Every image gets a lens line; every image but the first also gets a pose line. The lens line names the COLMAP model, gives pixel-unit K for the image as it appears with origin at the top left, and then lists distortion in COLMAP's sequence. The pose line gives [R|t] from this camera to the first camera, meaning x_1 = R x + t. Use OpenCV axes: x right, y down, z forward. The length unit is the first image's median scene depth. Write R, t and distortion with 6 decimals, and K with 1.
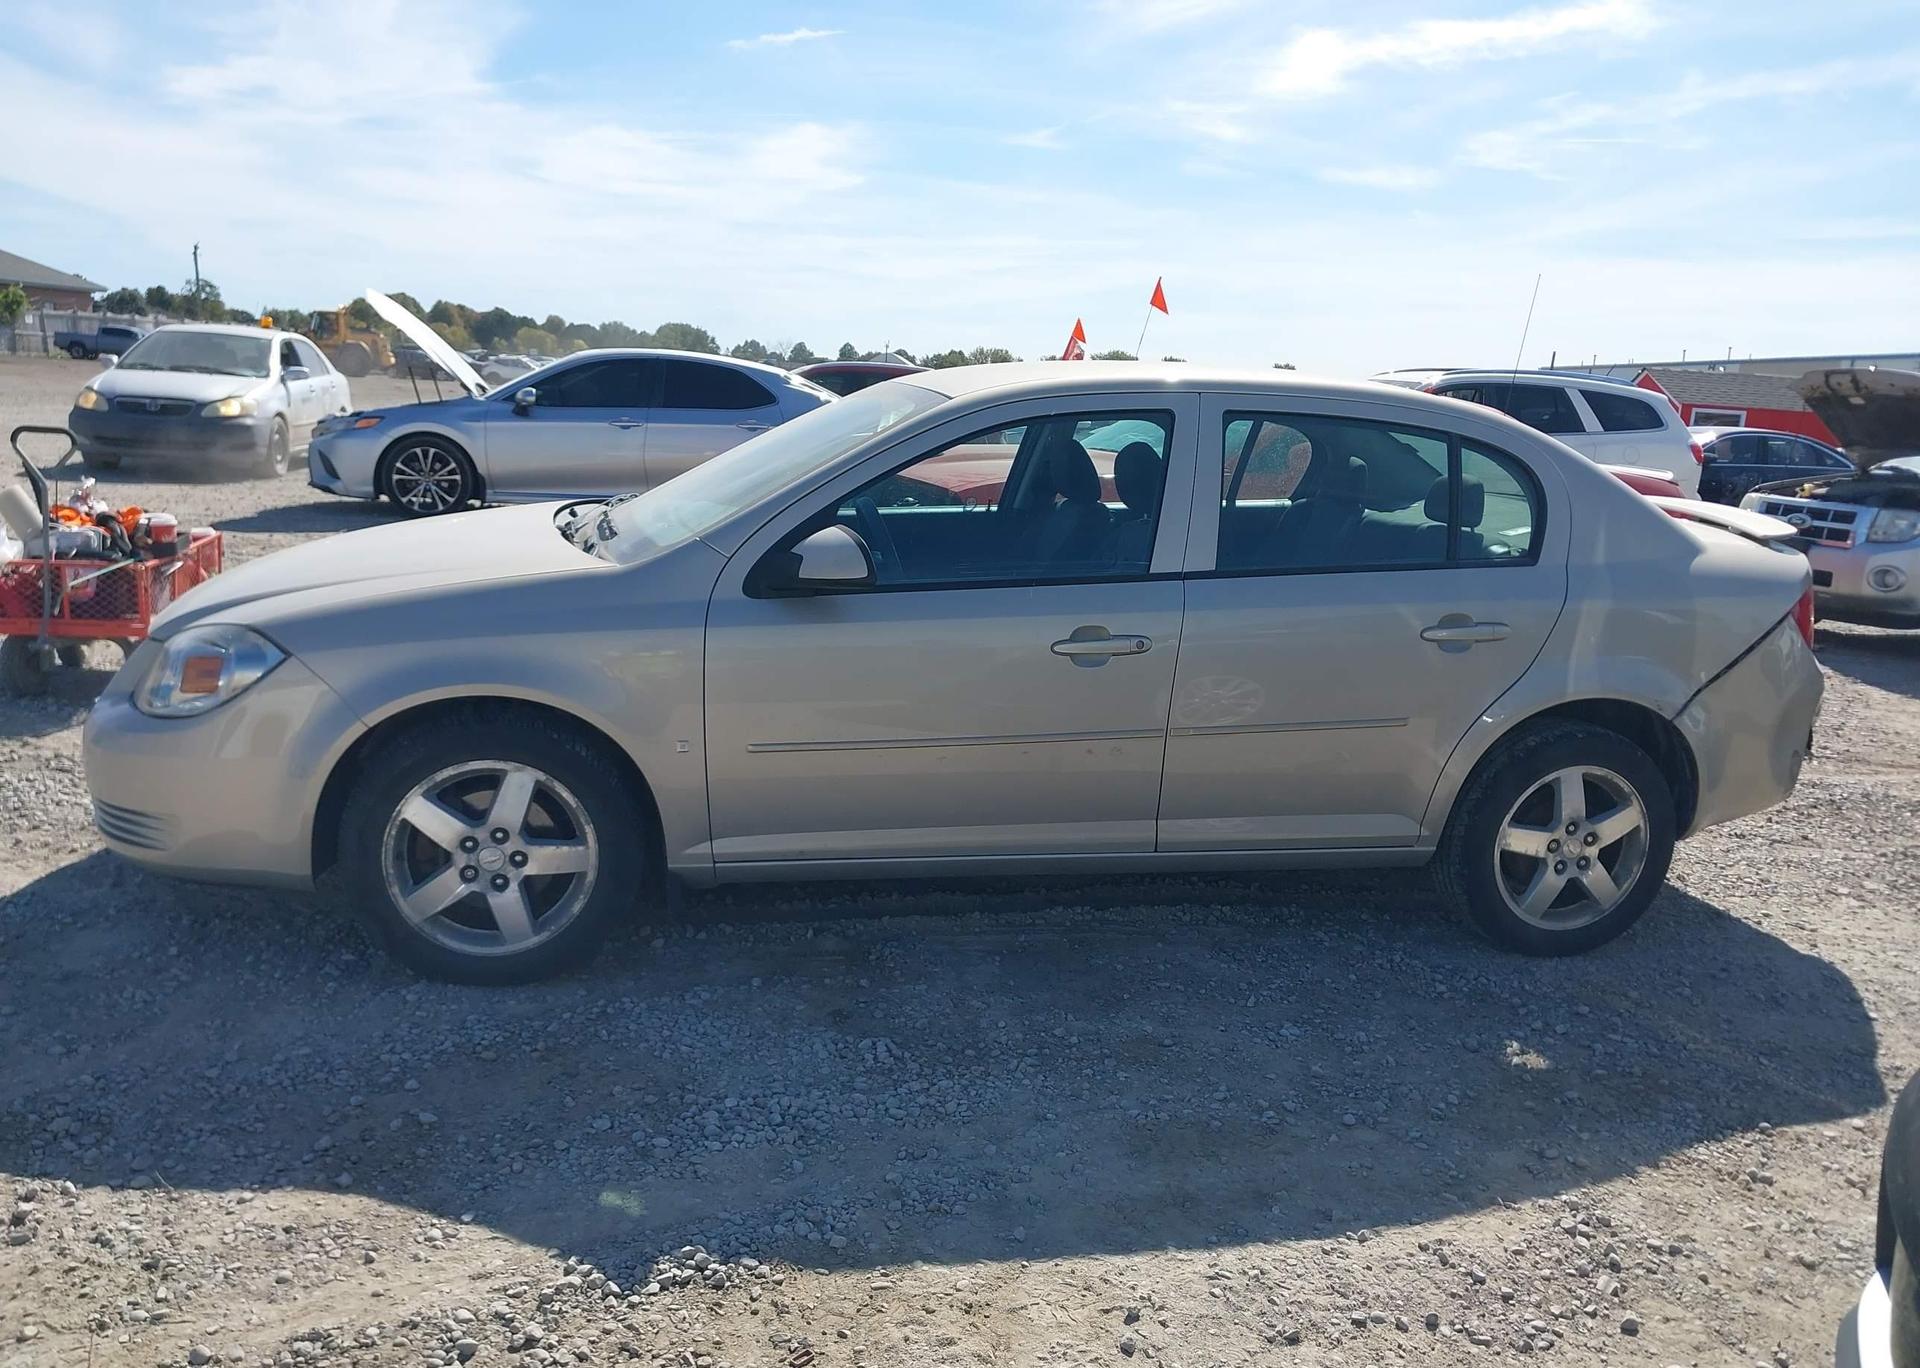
lens RADIAL K [[1542.4, 0, 960.0], [0, 1542.4, 684.0], [0, 0, 1]] dist [0.047316, -0.046520]
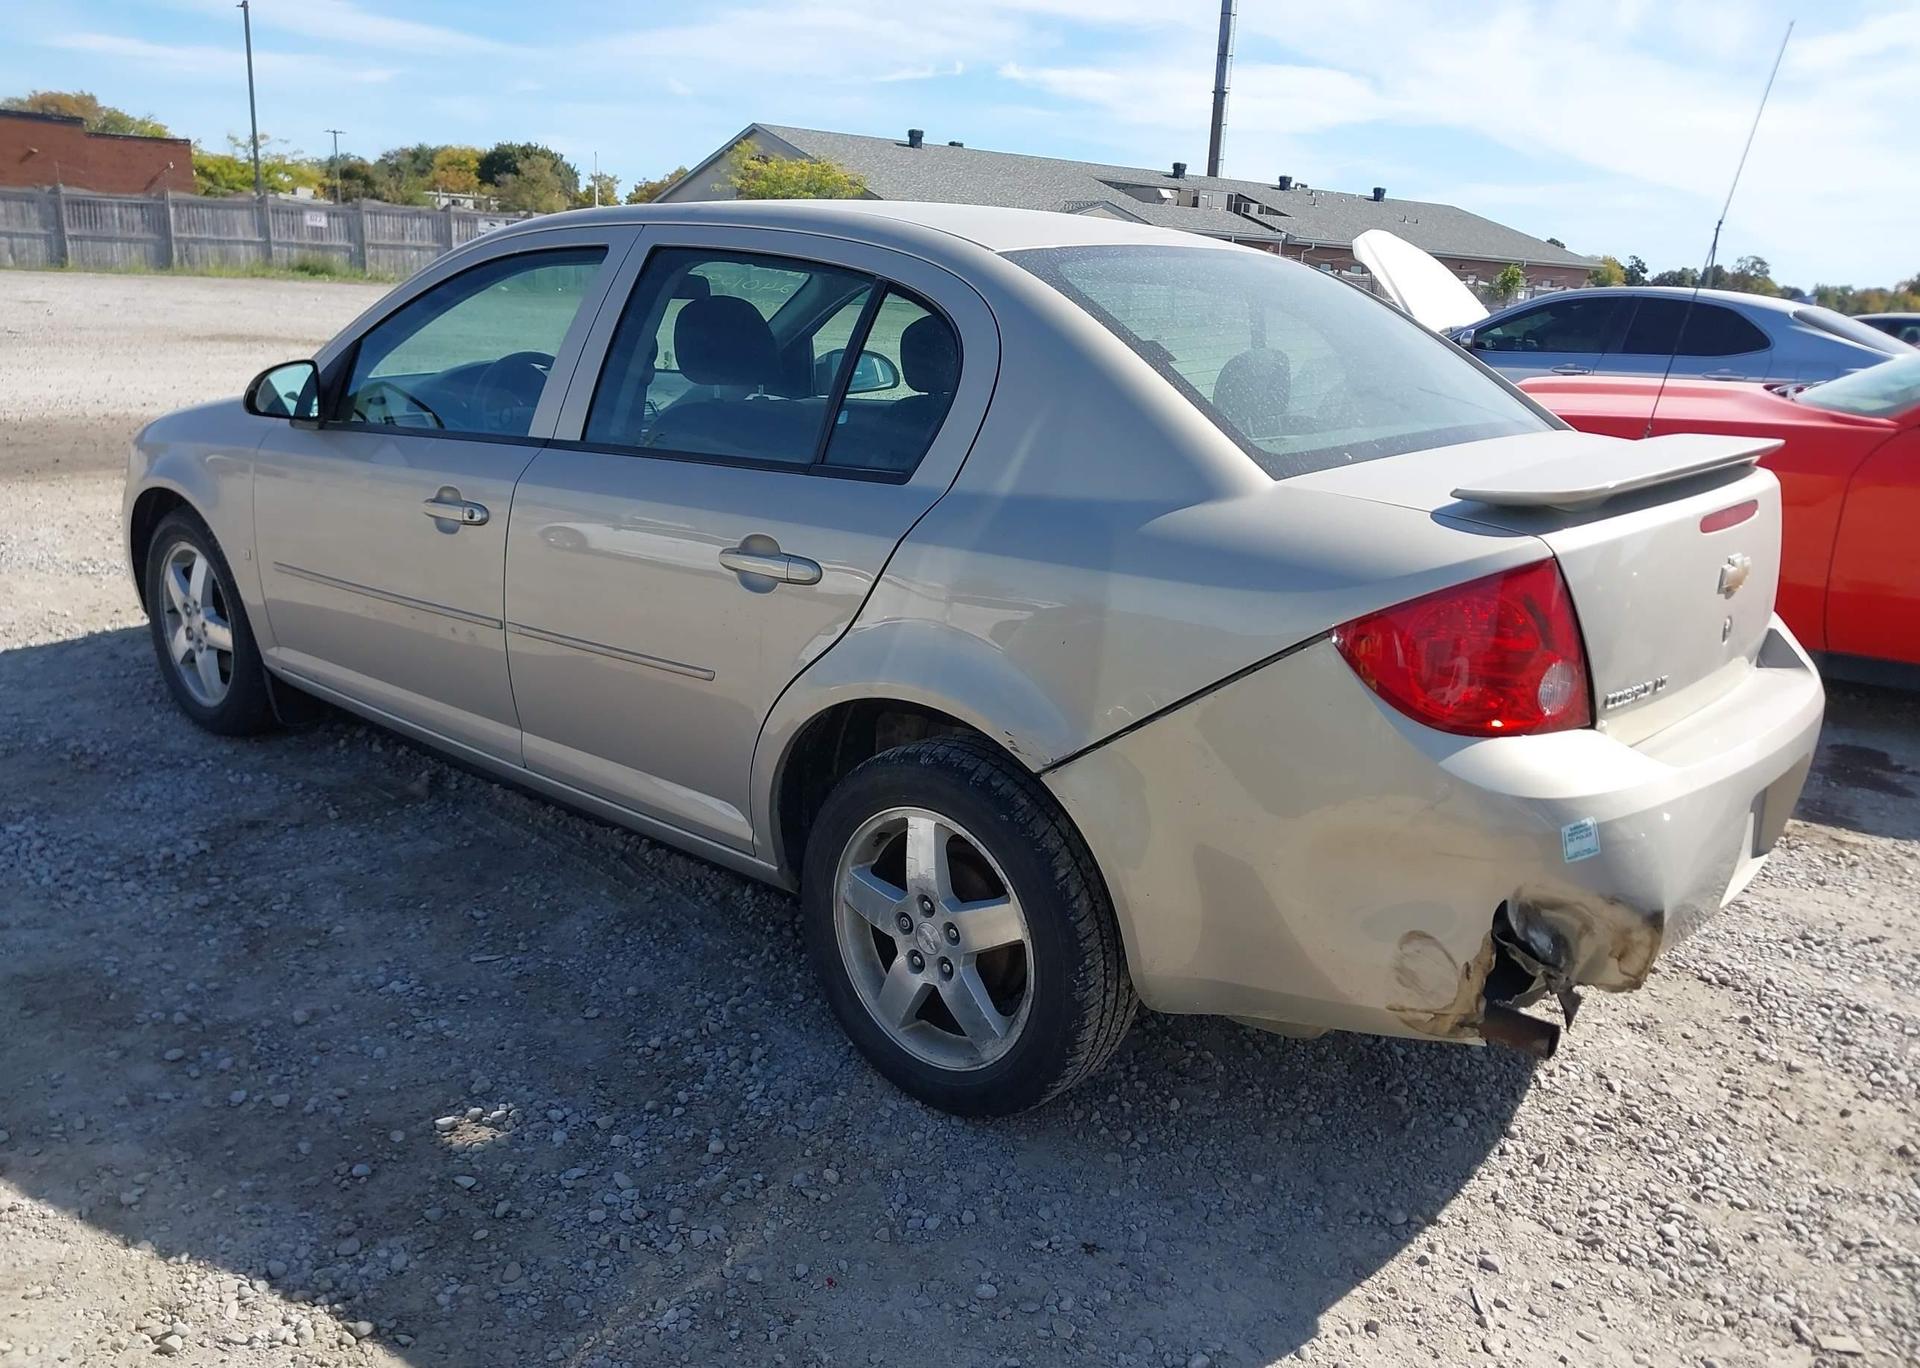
lens RADIAL K [[1546.1, 0, 961.2], [0, 1546.1, 692.2], [0, 0, 1]] dist [0.040064, -0.038813]
pose [[0.607152, 0.191399, -0.771189, 0.954983], [-0.179134, 0.978541, 0.101829, -0.065710], [0.774130, 0.076321, 0.628409, 0.657279]]
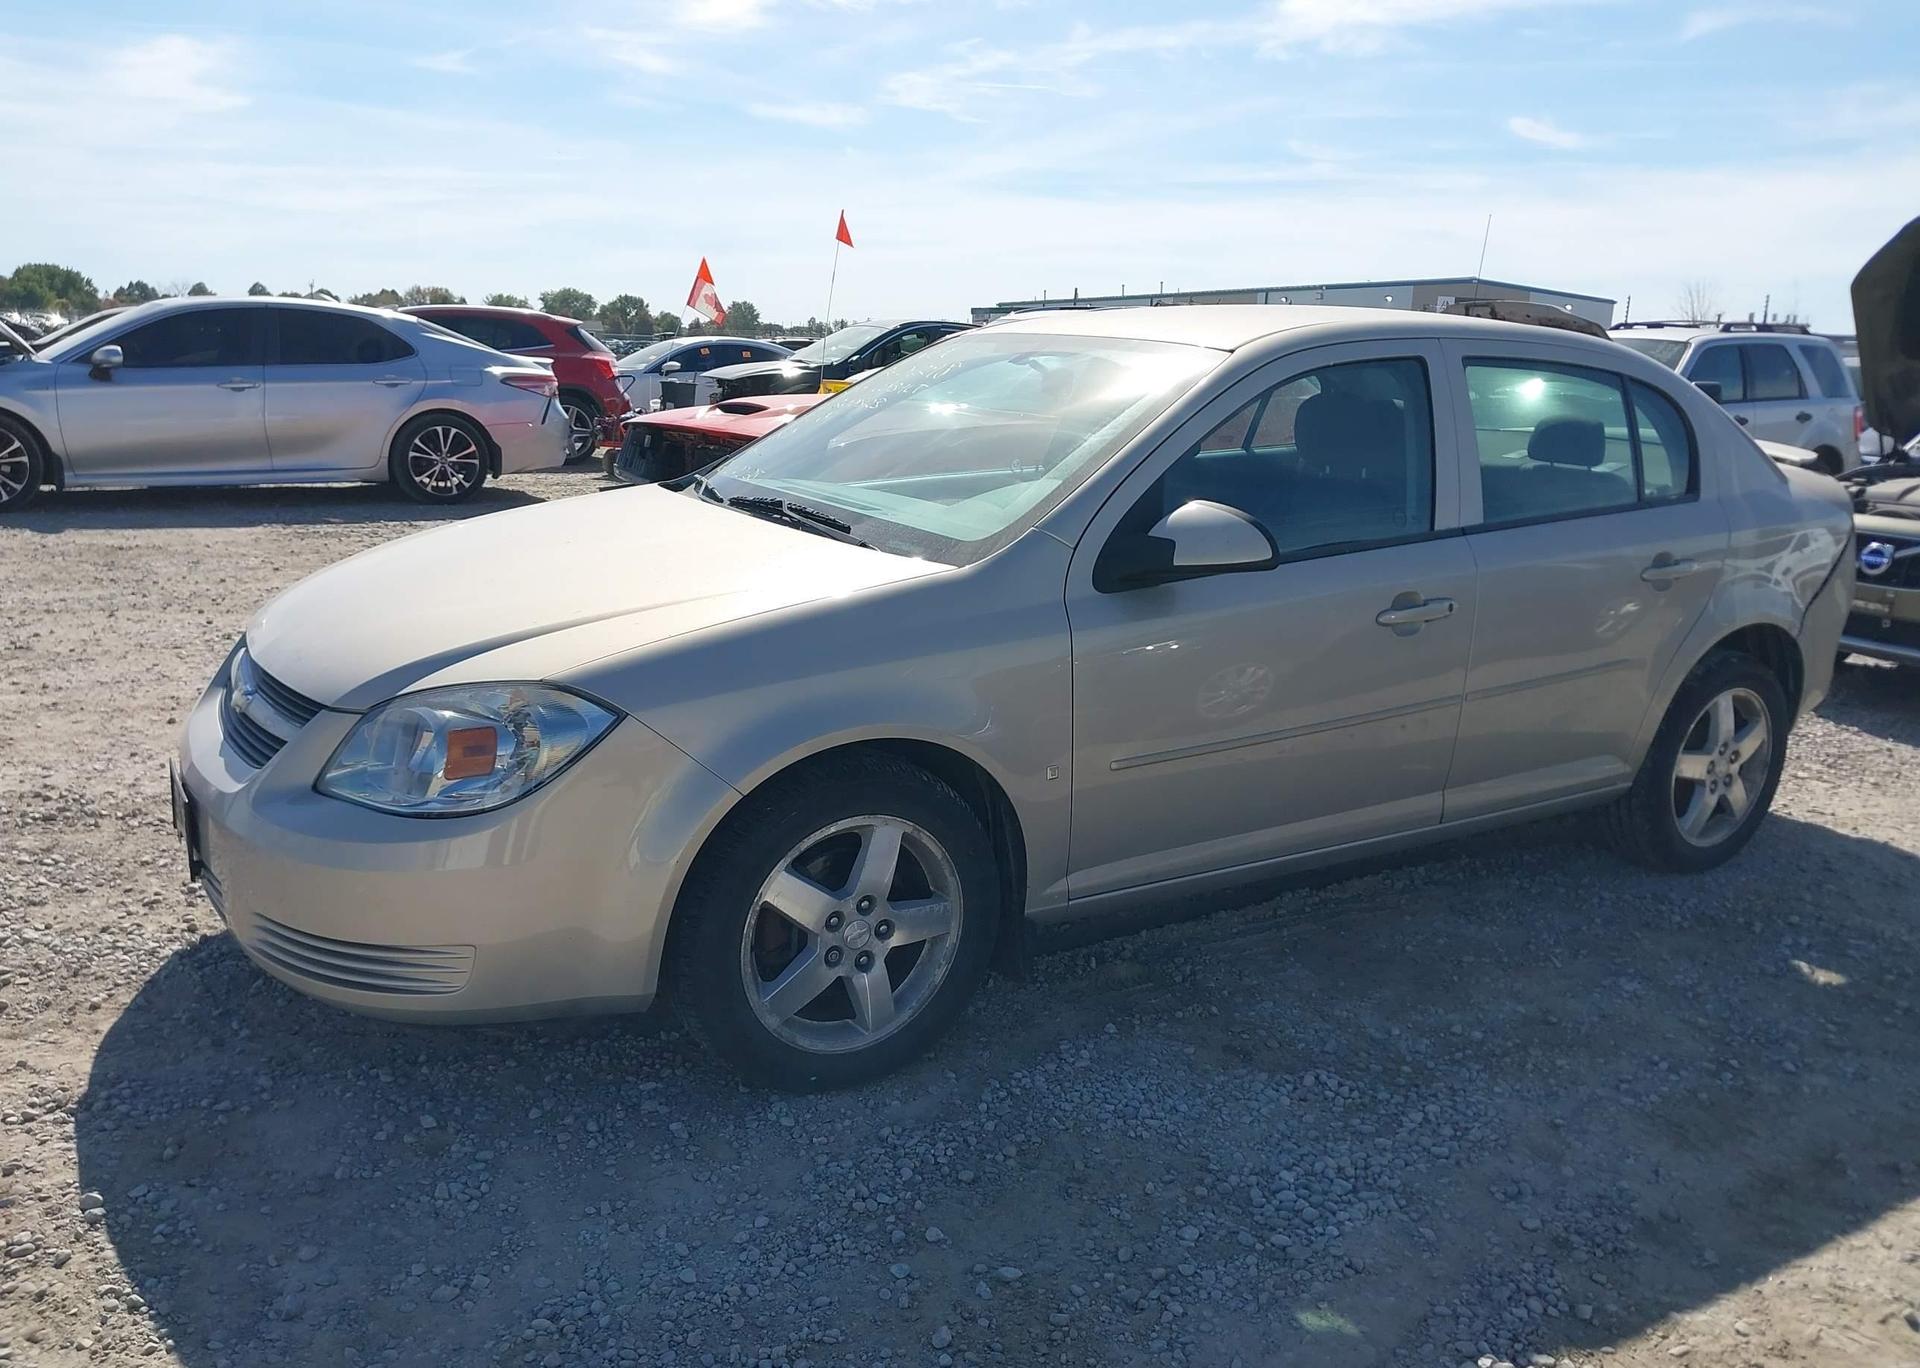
lens RADIAL K [[1542.4, 0, 960.0], [0, 1542.4, 684.0], [0, 0, 1]] dist [0.047316, -0.046520]
pose [[0.939946, -0.097077, 0.327229, -0.470723], [0.084530, 0.995043, 0.052386, -0.054185], [-0.330692, -0.021579, 0.943492, 0.192907]]
